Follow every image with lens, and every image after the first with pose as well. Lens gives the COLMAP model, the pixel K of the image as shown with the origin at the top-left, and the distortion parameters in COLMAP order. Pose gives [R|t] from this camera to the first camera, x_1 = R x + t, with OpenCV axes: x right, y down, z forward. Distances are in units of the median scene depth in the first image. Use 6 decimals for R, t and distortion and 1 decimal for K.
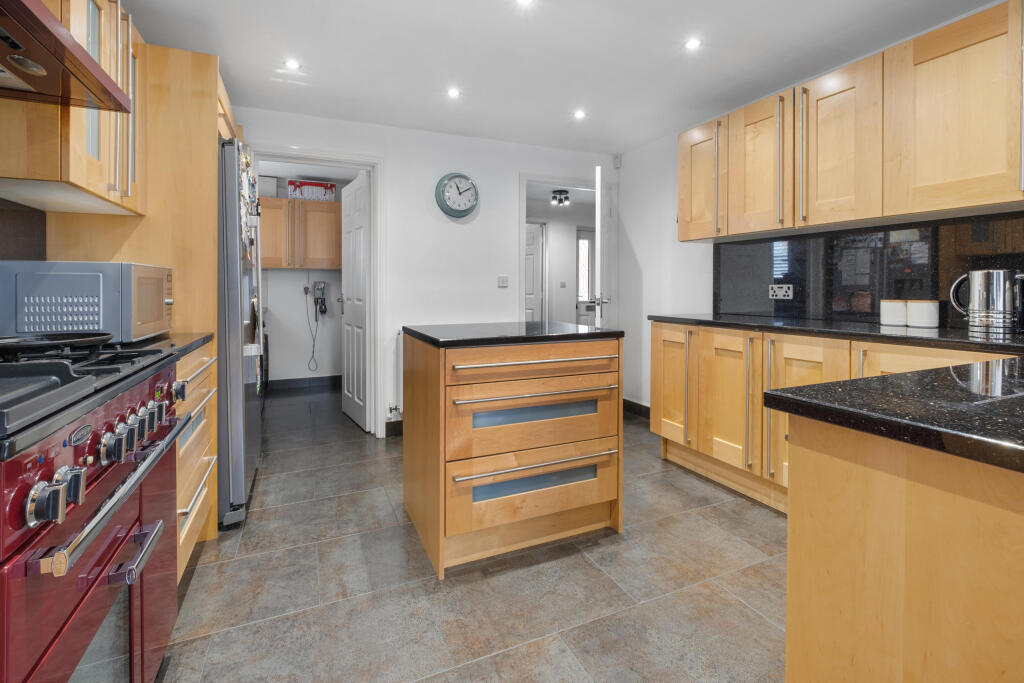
lens RADIAL K [[464.6, 0, 518.0], [0, 464.6, 292.0], [0, 0, 1]] dist [-0.006096, 0.000256]
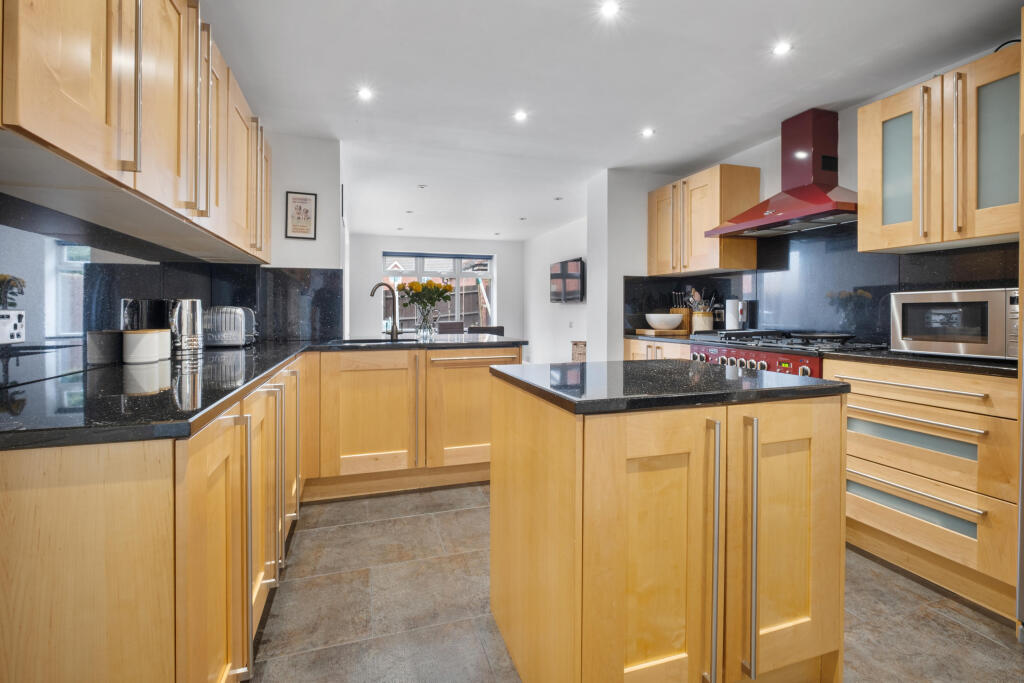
lens RADIAL K [[464.6, 0, 499.7], [0, 464.6, 311.9], [0, 0, 1]] dist [-0.006096, 0.000256]
pose [[-0.990825, 0.003764, 0.135097, 0.091054], [0.004949, 0.999952, 0.008439, -0.019834], [-0.135059, 0.009030, -0.990796, 1.763757]]
